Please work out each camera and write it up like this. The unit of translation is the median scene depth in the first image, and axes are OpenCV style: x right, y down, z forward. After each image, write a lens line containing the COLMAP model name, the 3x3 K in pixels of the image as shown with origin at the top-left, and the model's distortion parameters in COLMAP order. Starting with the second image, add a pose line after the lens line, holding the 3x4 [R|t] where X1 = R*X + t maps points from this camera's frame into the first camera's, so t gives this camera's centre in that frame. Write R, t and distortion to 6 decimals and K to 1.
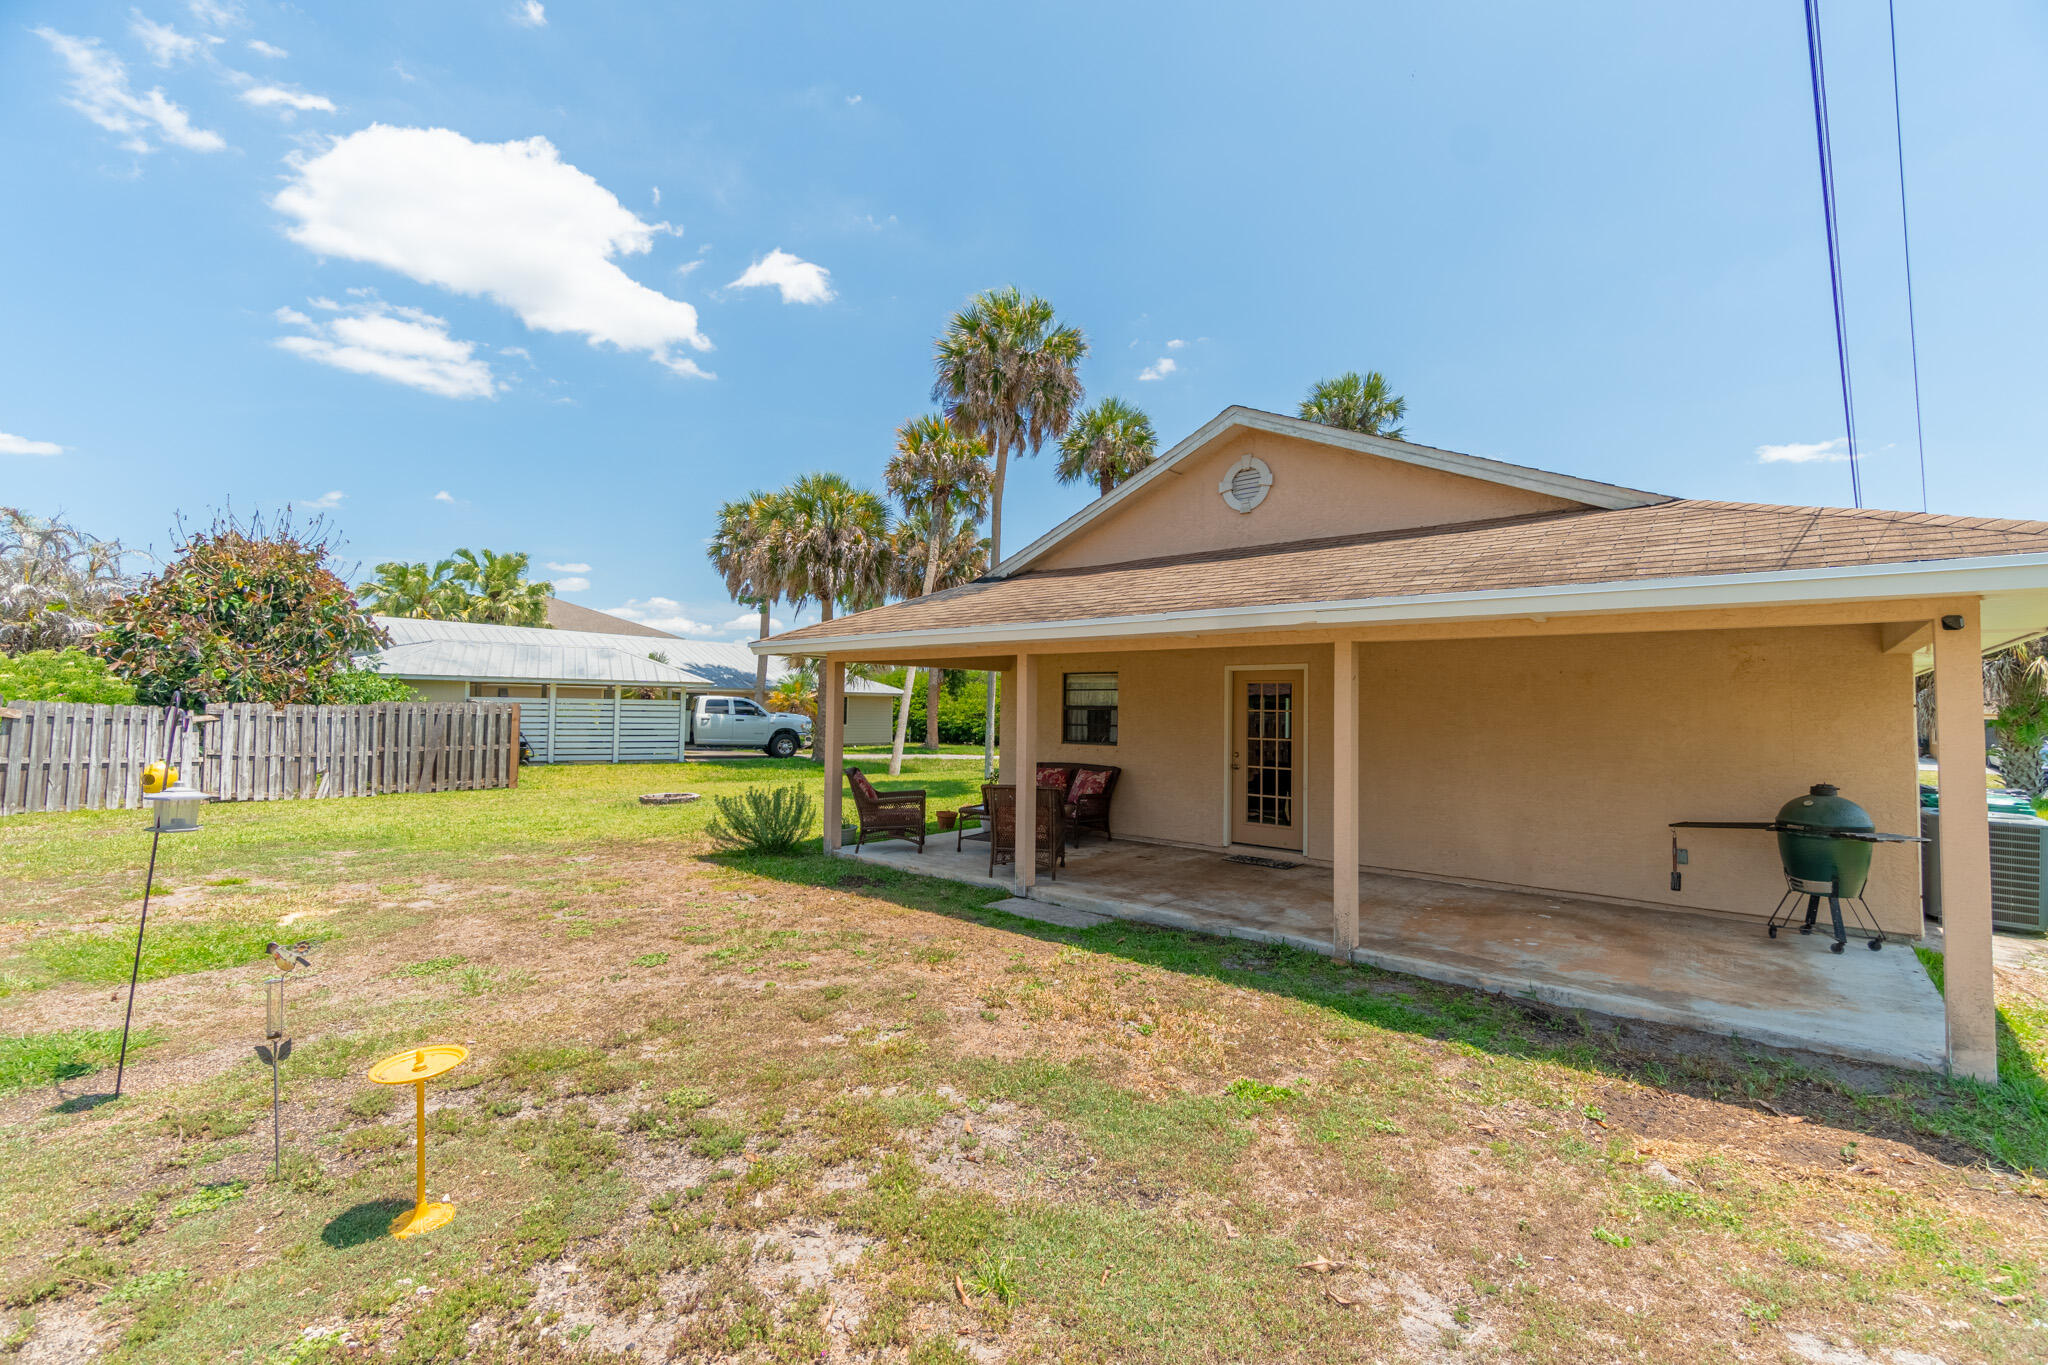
lens RADIAL K [[866.9, 0, 1014.1], [0, 866.9, 679.5], [0, 0, 1]] dist [0.011982, -0.004004]
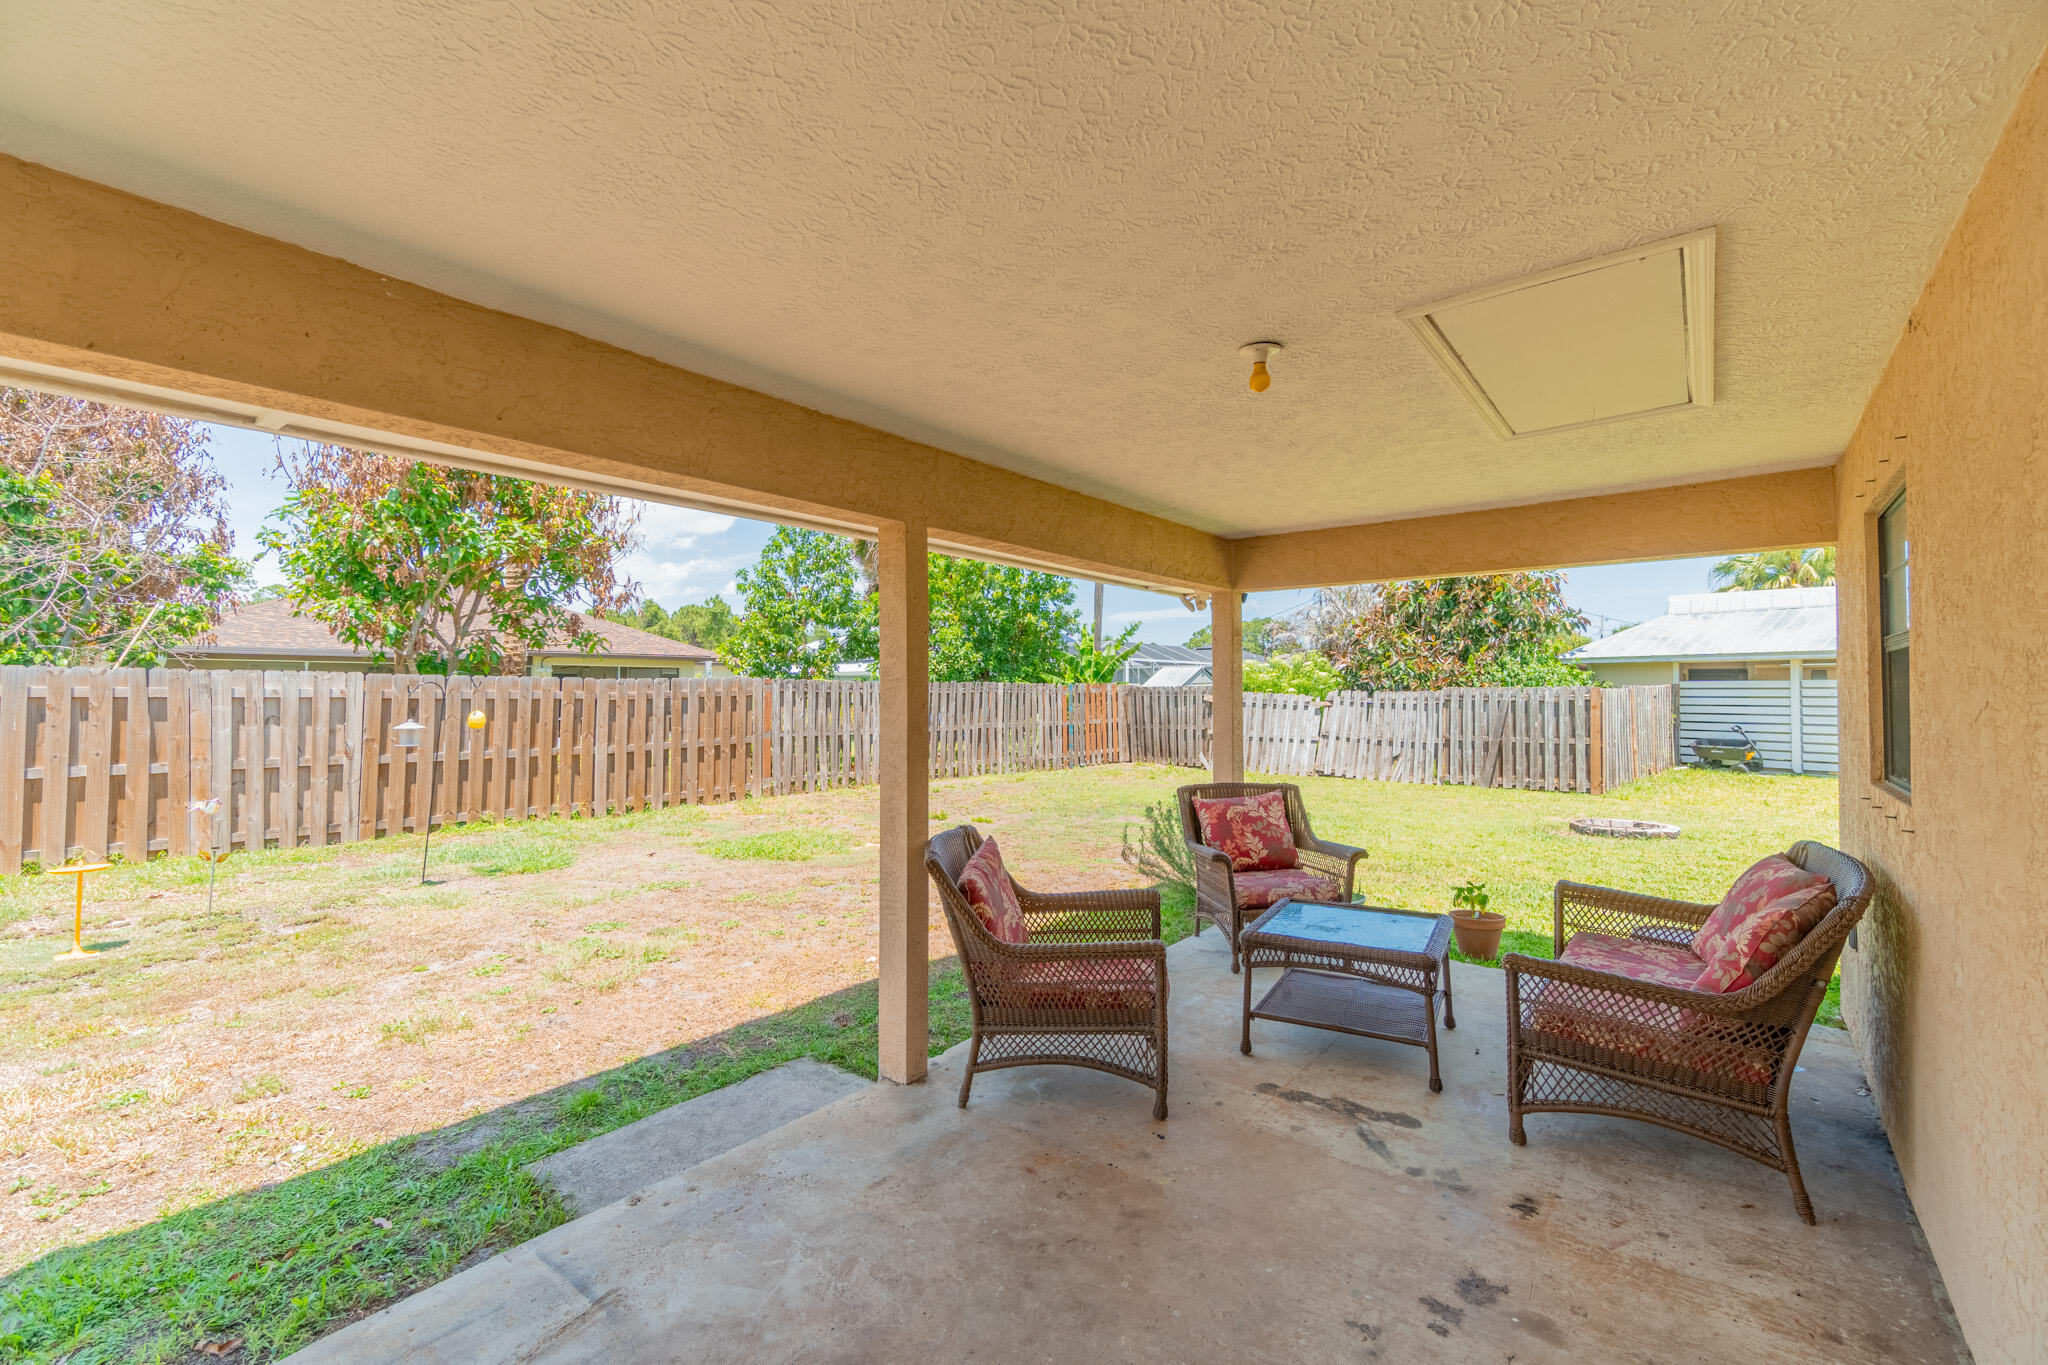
lens RADIAL K [[866.9, 0, 1029.6], [0, 866.9, 675.2], [0, 0, 1]] dist [0.011982, -0.004004]
pose [[0.038839, -0.034588, -0.998647, 0.204979], [0.033206, 0.998893, -0.033305, 0.027295], [0.998694, -0.031868, 0.039945, 0.479263]]
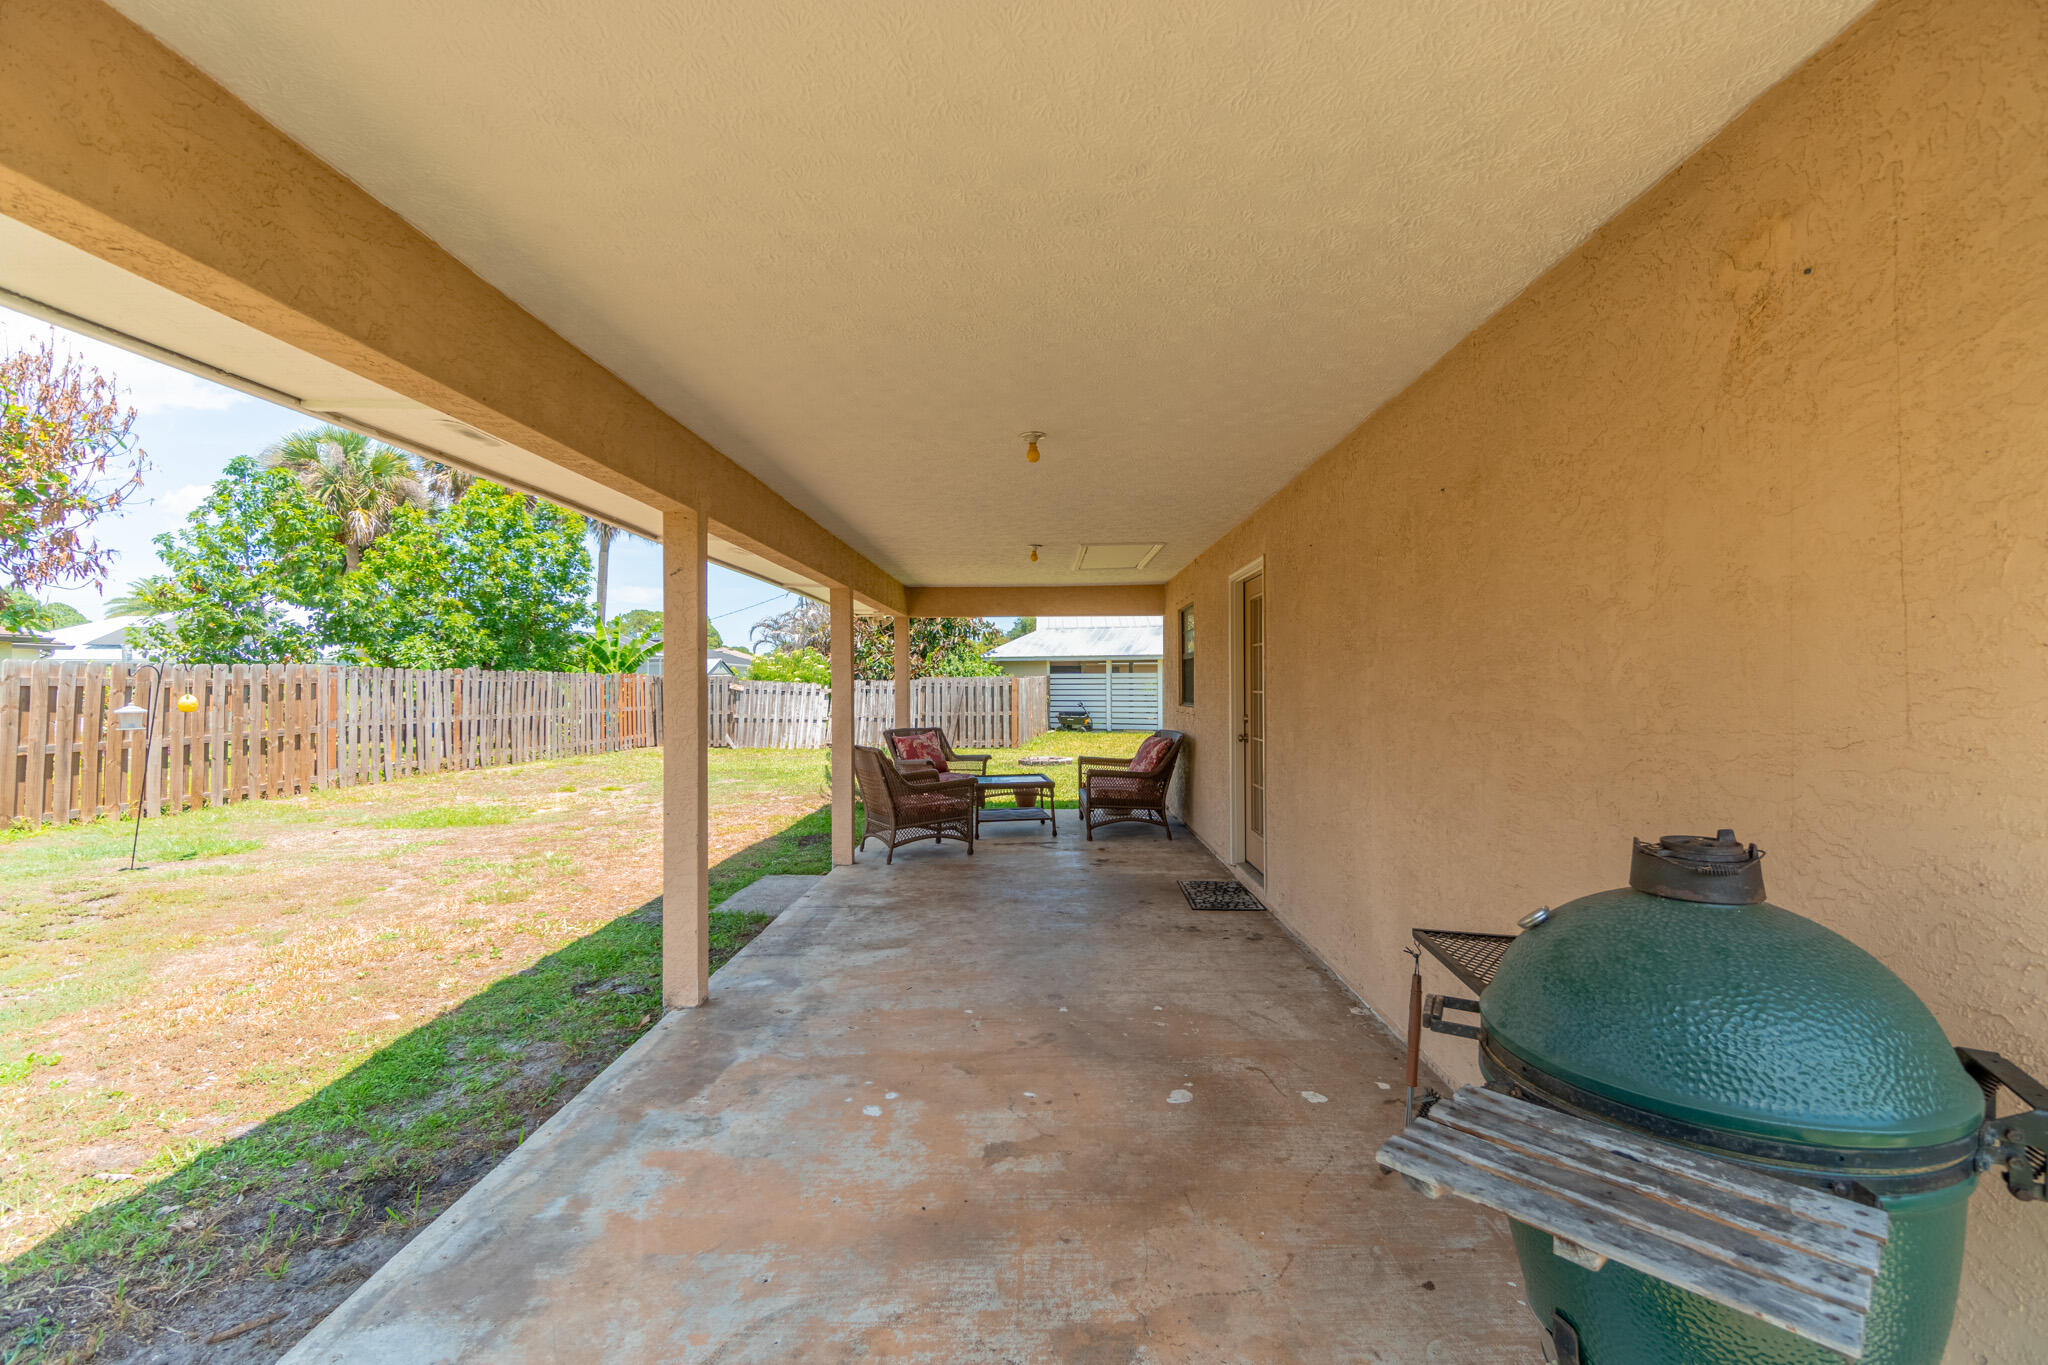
lens RADIAL K [[866.9, 0, 1017.6], [0, 866.9, 687.0], [0, 0, 1]] dist [0.011982, -0.004004]
pose [[0.629917, -0.015491, -0.776508, 0.358786], [0.039131, 0.999164, 0.011811, 0.028828], [0.775676, -0.037825, 0.629997, 0.274820]]
